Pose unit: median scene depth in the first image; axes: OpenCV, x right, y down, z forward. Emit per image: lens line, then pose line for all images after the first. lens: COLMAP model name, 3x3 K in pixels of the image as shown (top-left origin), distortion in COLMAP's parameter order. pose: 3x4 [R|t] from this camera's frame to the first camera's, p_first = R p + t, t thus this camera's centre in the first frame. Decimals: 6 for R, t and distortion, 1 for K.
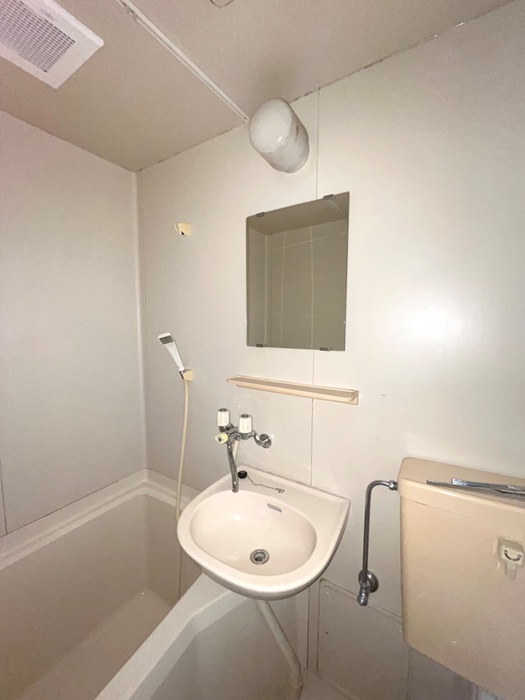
lens RADIAL K [[284.8, 0, 261.4], [0, 284.8, 347.6], [0, 0, 1]] dist [-0.001484, -0.000422]
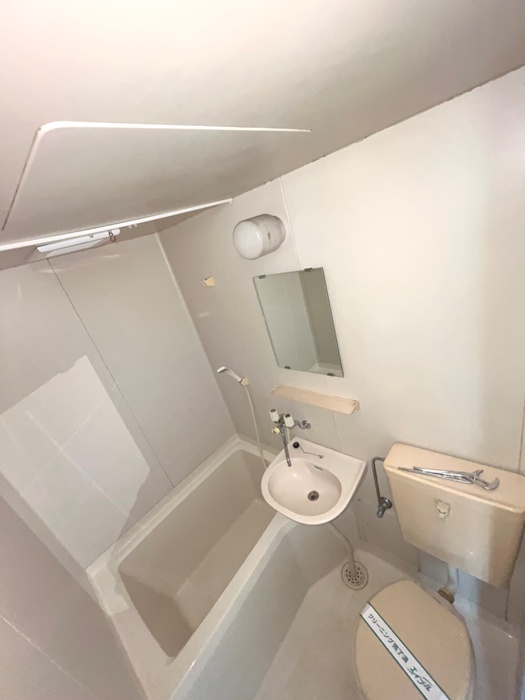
lens RADIAL K [[284.8, 0, 261.4], [0, 284.8, 347.6], [0, 0, 1]] dist [-0.001484, -0.000422]
pose [[0.949244, -0.183665, -0.255350, 0.241759], [0.256250, 0.922341, 0.289178, -0.520038], [0.182408, -0.339933, 0.922590, -0.250428]]
